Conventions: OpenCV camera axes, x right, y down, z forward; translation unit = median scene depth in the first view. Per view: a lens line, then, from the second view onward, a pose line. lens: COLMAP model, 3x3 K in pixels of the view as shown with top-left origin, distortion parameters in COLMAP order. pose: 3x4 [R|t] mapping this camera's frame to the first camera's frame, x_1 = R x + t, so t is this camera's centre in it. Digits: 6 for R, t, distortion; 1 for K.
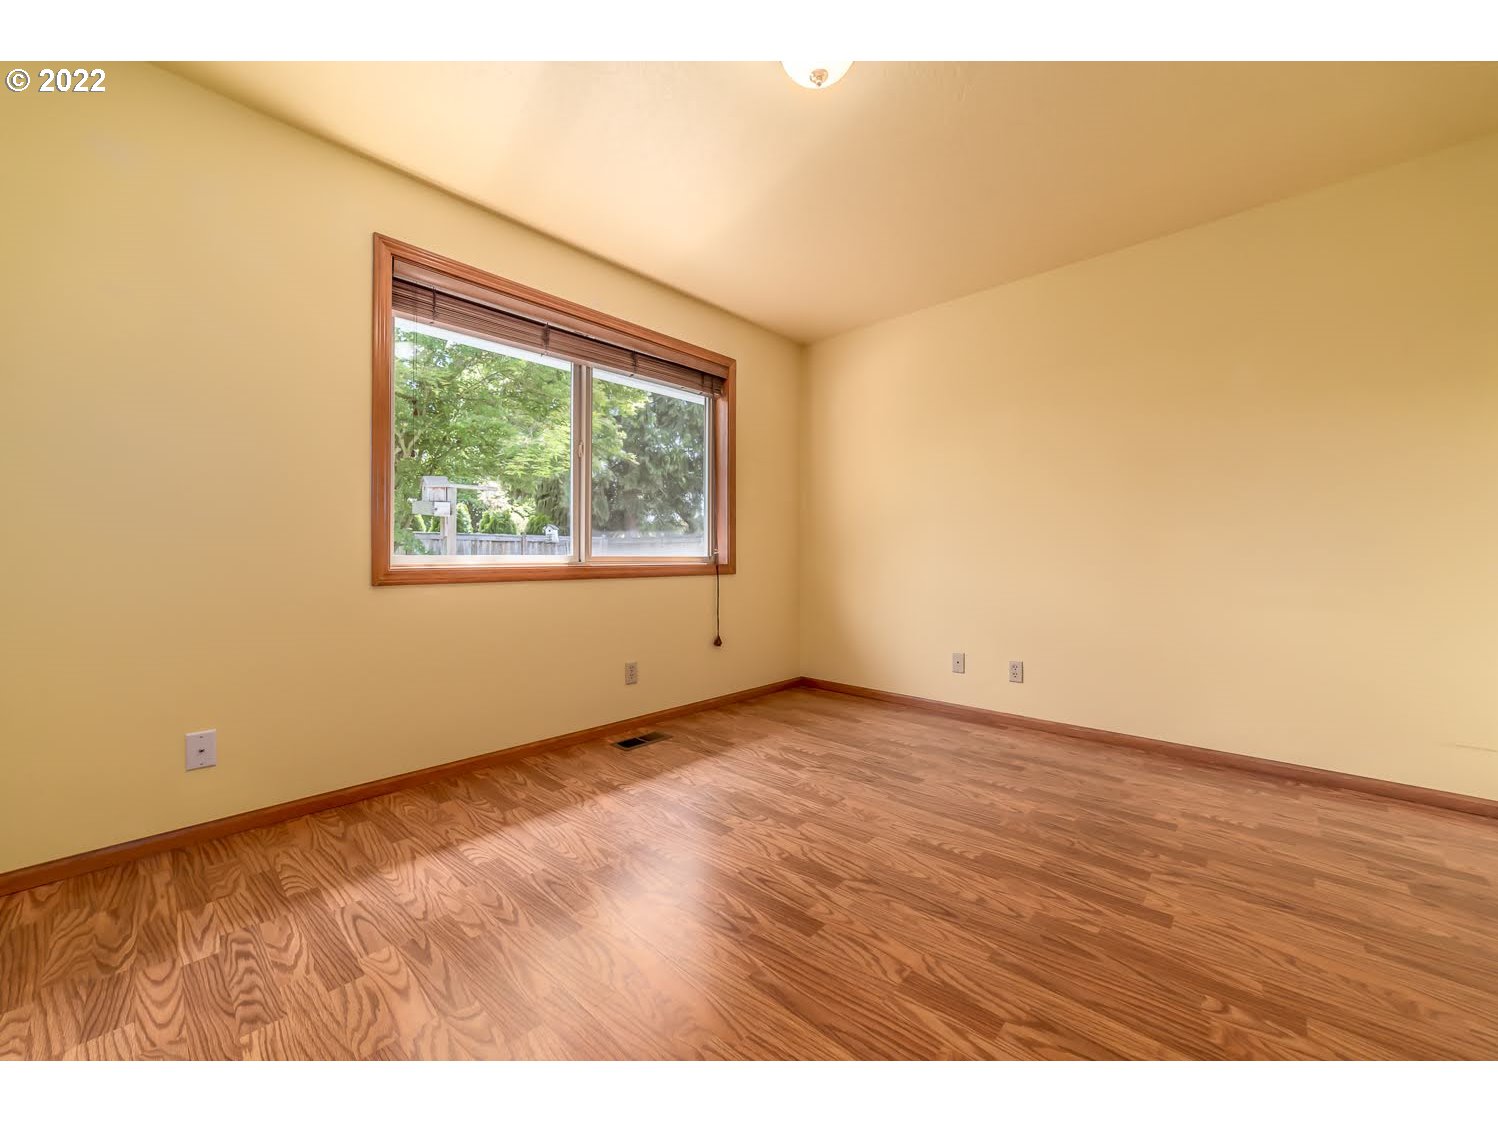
lens RADIAL K [[572.7, 0, 746.5], [0, 572.7, 554.0], [0, 0, 1]] dist [-0.025788, 0.009994]
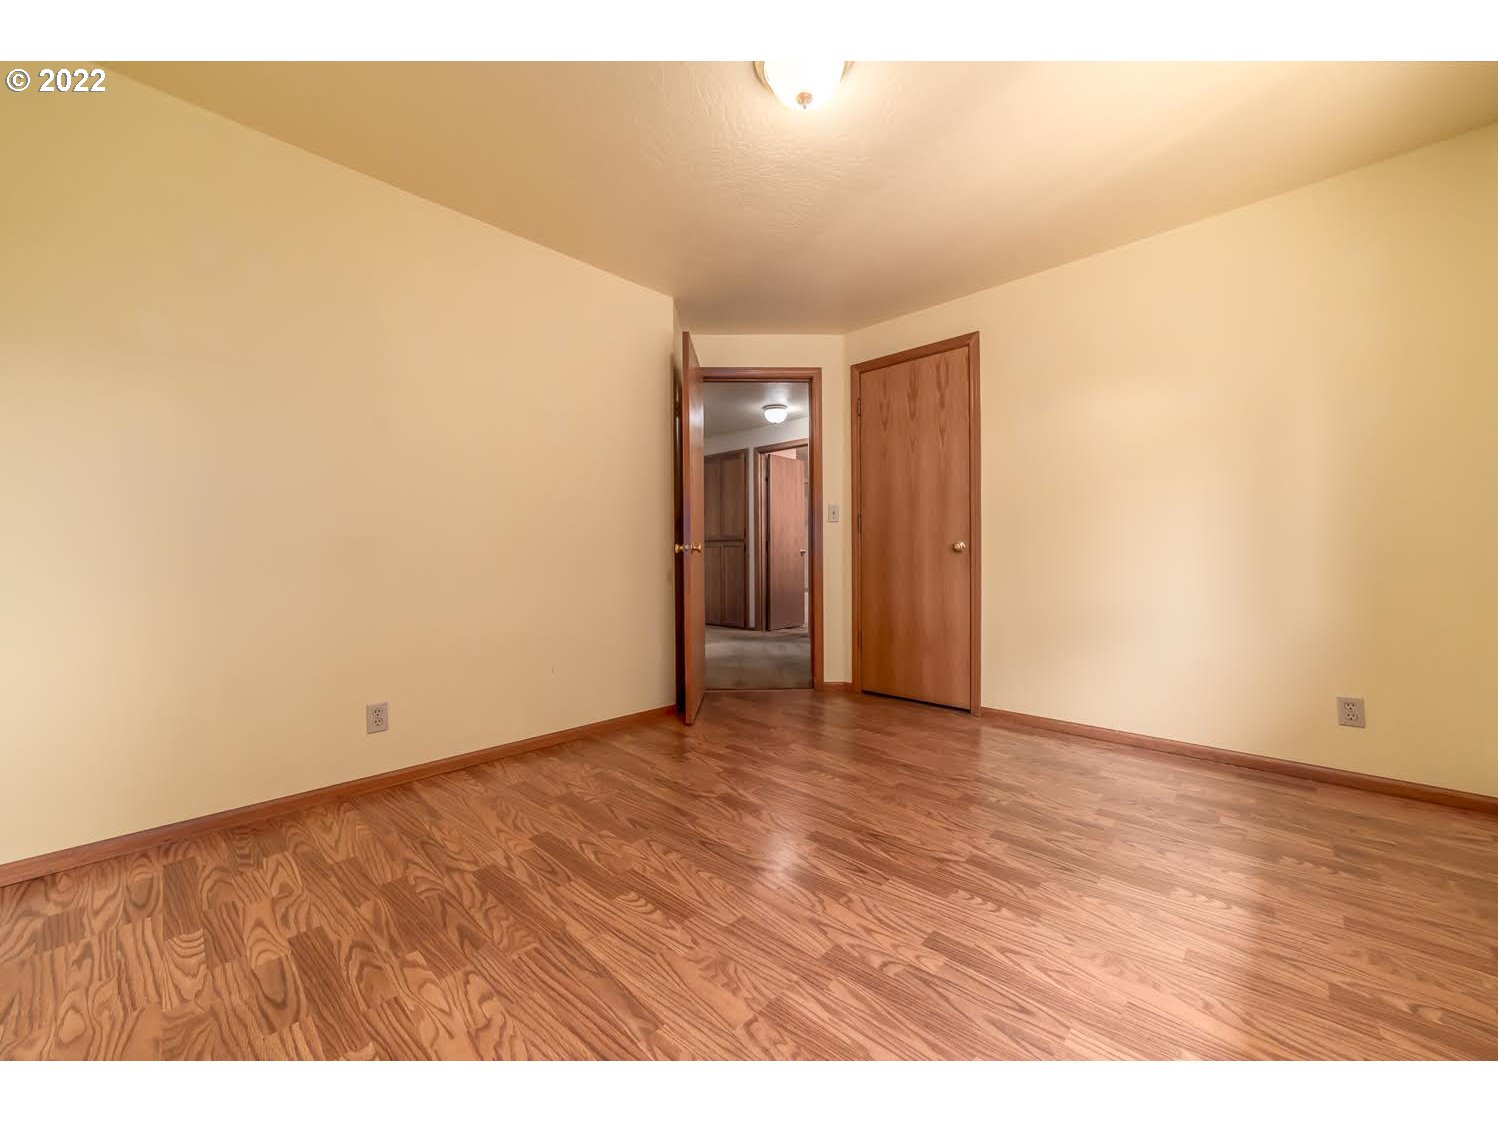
lens RADIAL K [[573.2, 0, 744.8], [0, 573.2, 555.8], [0, 0, 1]] dist [-0.027696, 0.009934]
pose [[-0.999723, 0.003588, 0.023255, 0.195232], [0.003690, 0.999984, 0.004329, 0.002275], [-0.023239, 0.004414, -0.999720, 1.857134]]
